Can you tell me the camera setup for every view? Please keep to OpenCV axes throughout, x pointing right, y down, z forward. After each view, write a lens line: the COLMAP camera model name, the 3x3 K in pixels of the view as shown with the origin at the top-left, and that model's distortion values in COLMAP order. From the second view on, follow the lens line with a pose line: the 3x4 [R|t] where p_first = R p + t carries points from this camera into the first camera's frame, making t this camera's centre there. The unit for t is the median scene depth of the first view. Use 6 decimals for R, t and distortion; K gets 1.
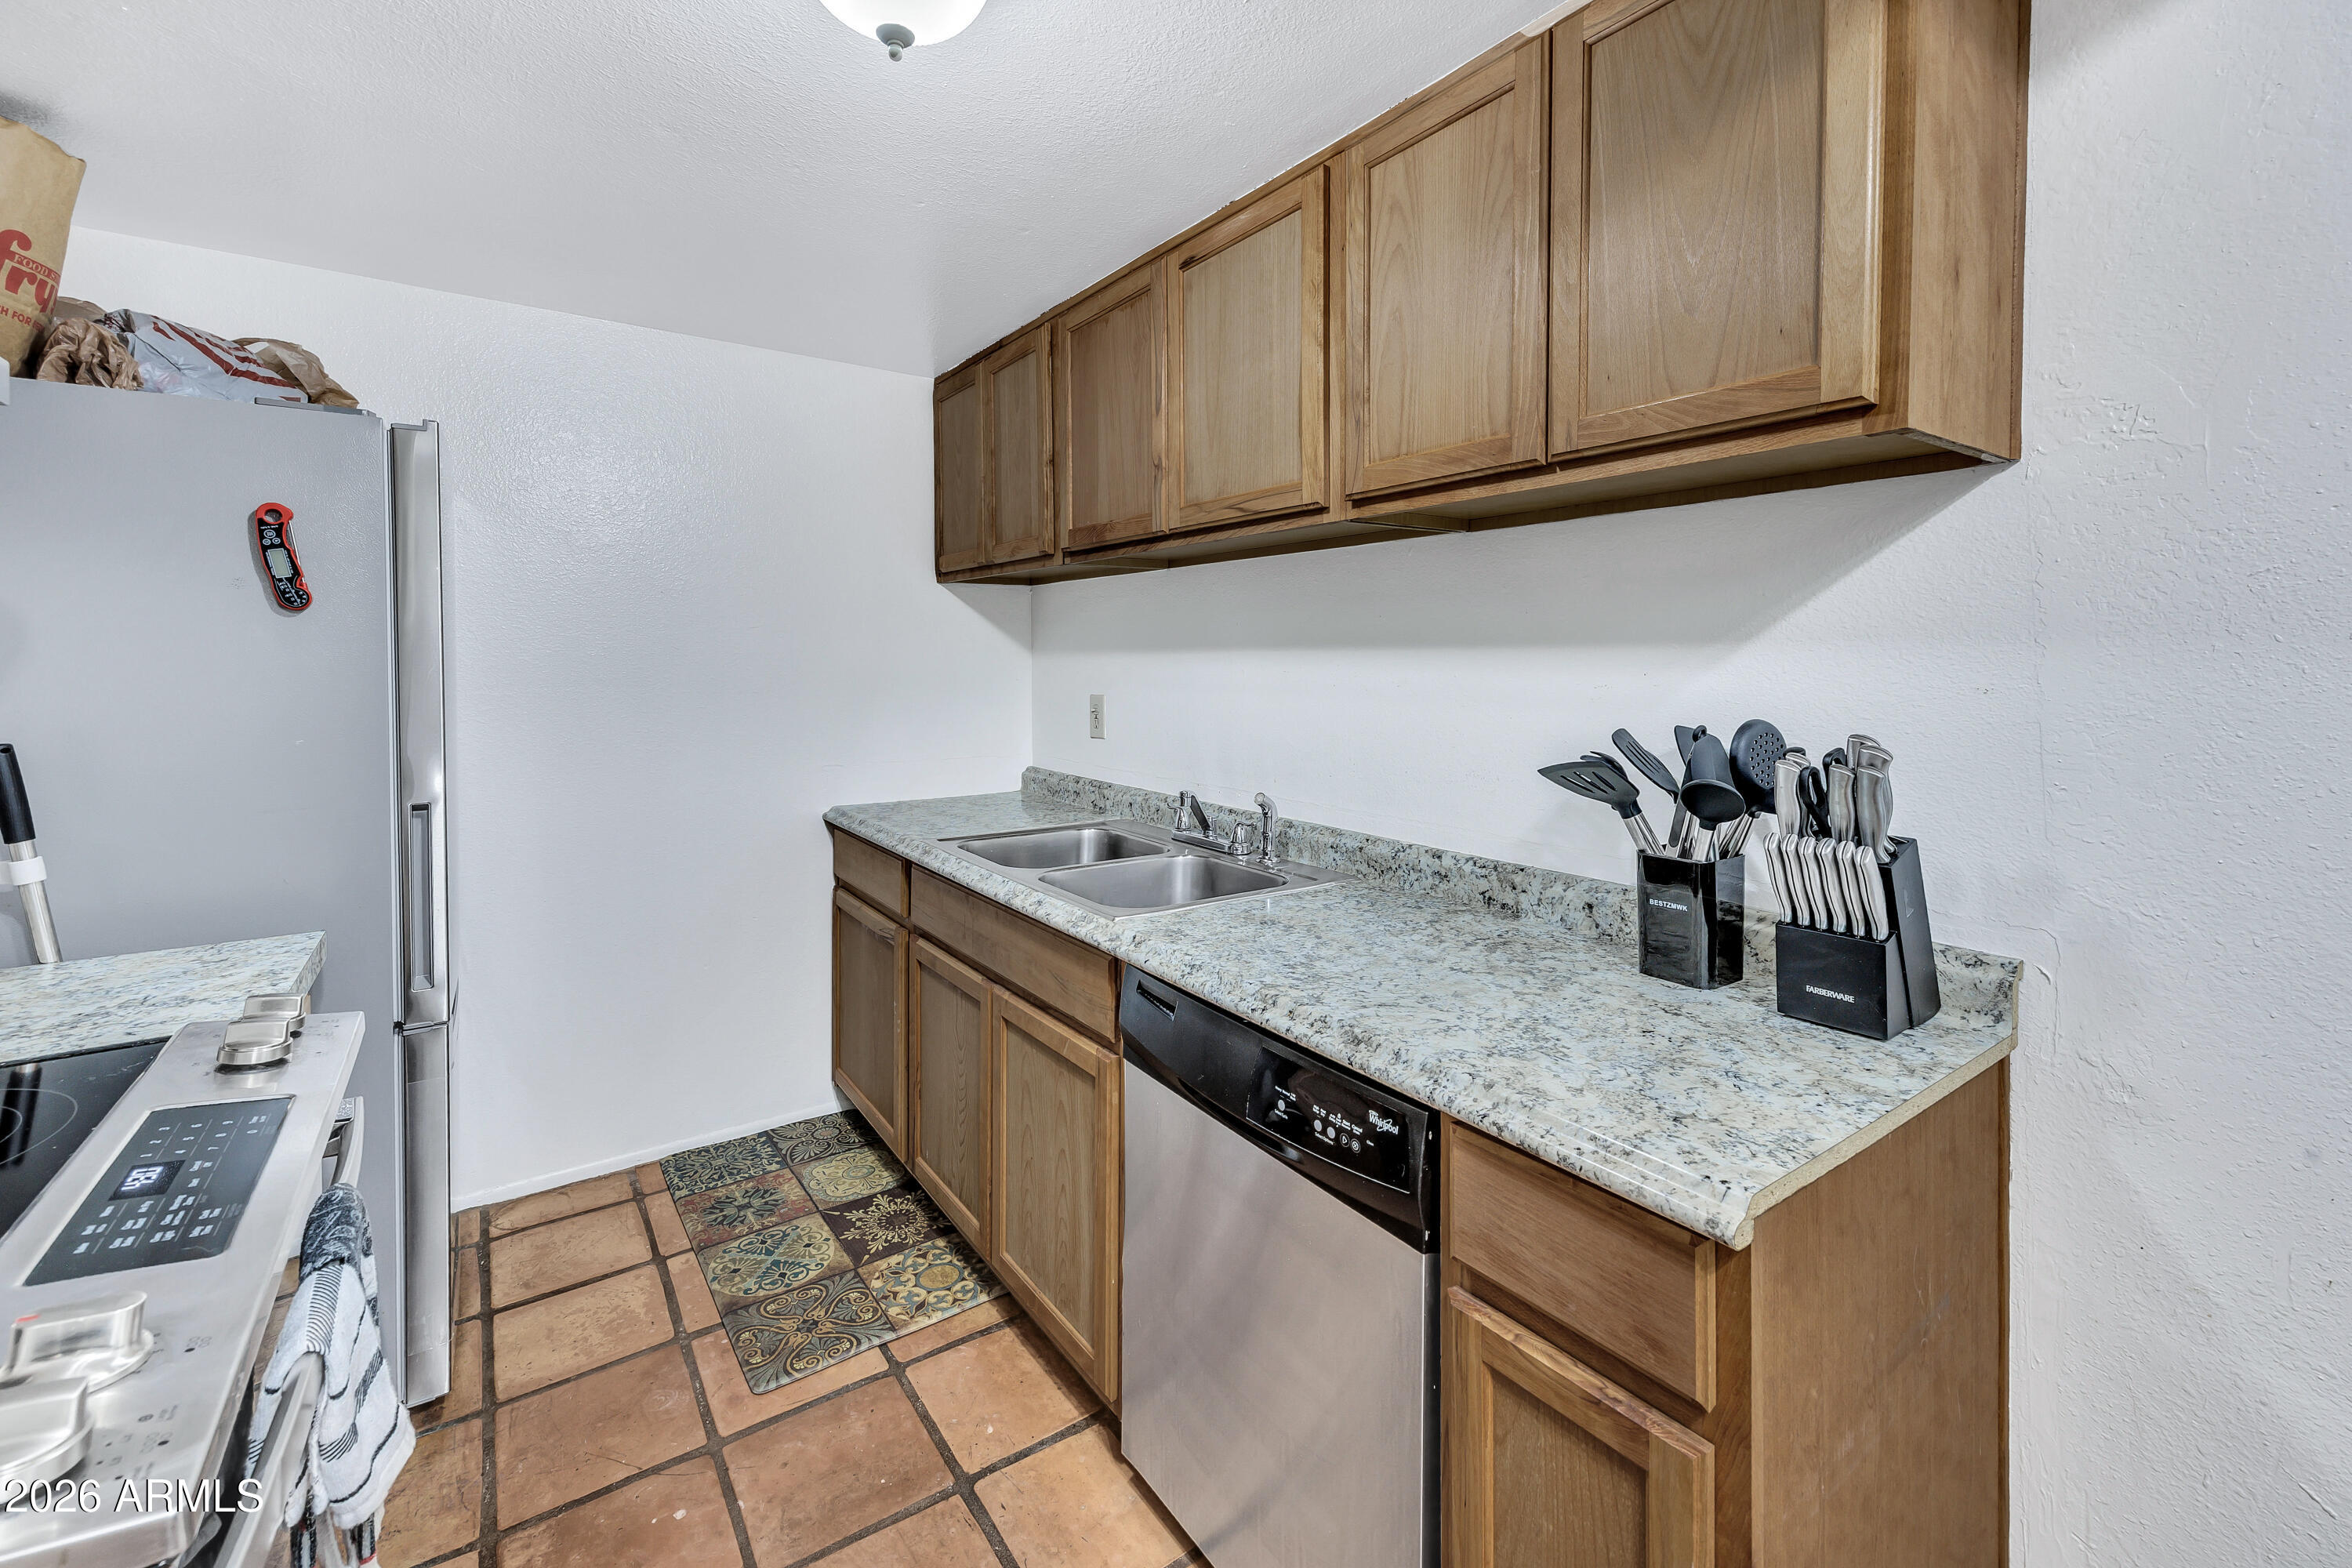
lens RADIAL K [[982.8, 0, 1174.9], [0, 982.8, 679.0], [0, 0, 1]] dist [0.003307, 0.000024]
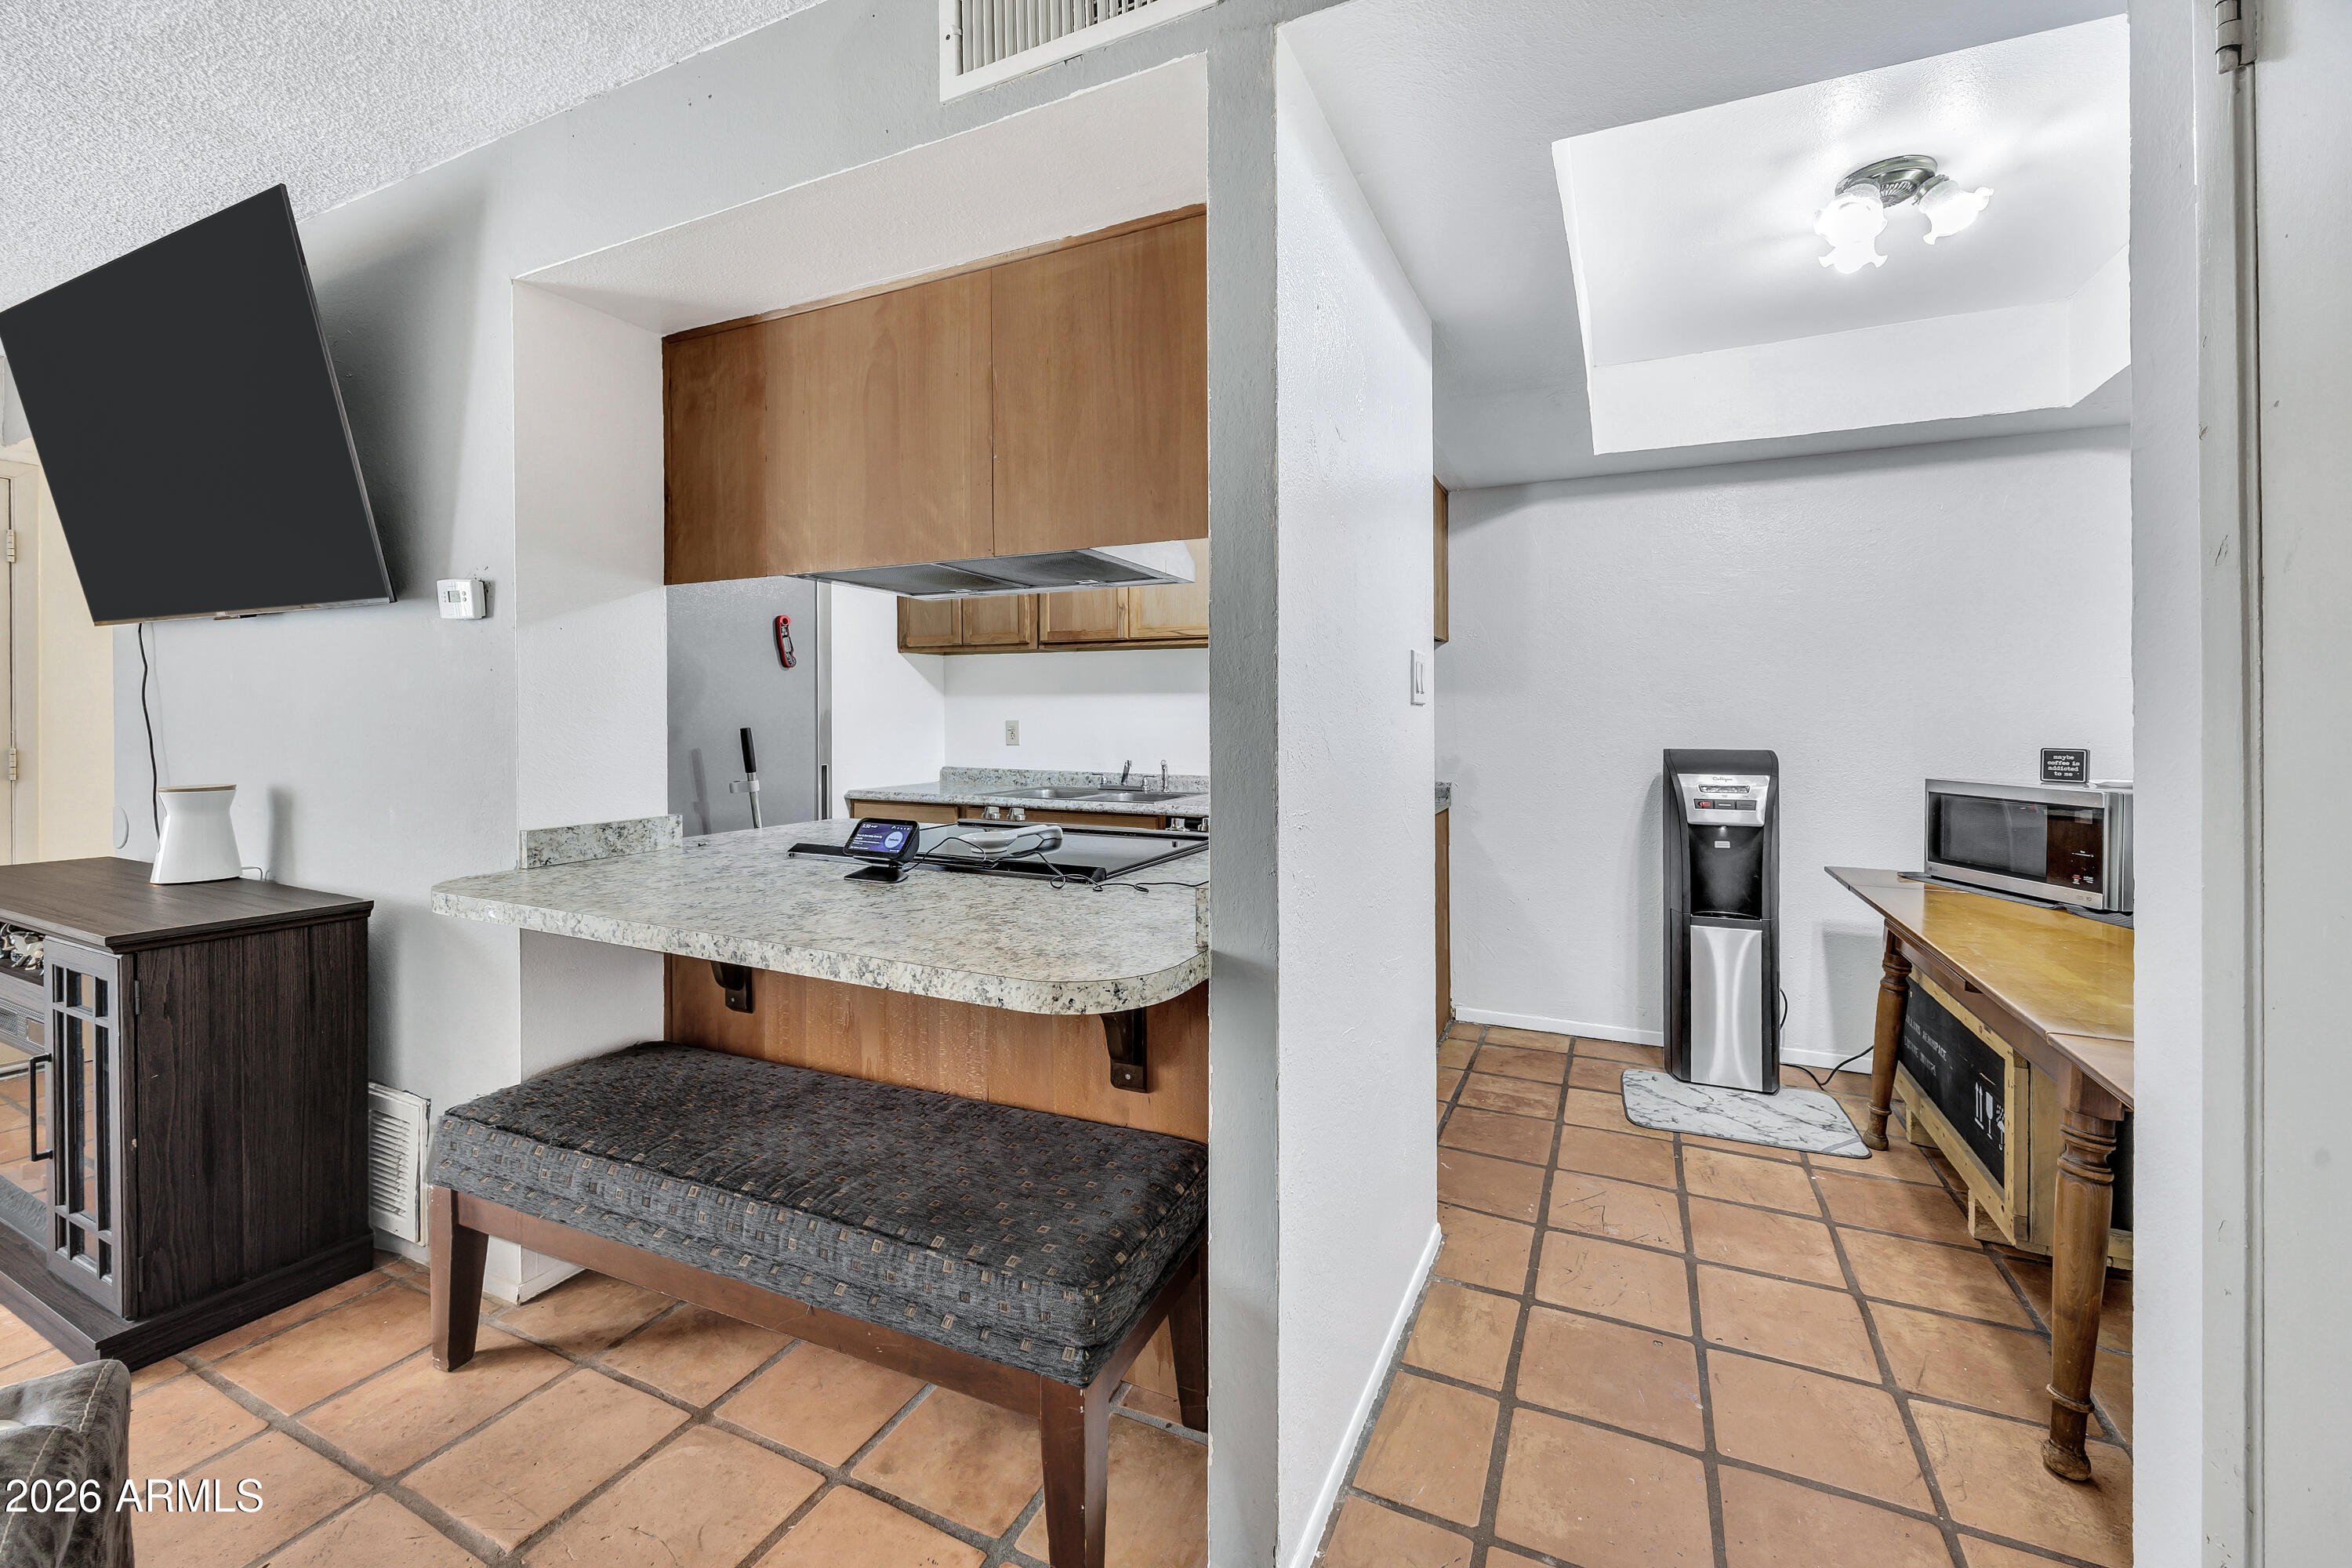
lens RADIAL K [[909.6, 0, 1177.4], [0, 909.6, 769.2], [0, 0, 1]] dist [0.000341, -0.000121]
pose [[0.879683, -0.029292, 0.474658, -0.928771], [0.009871, 0.999011, 0.043357, 0.057121], [-0.475459, -0.033455, 0.879102, -0.888949]]
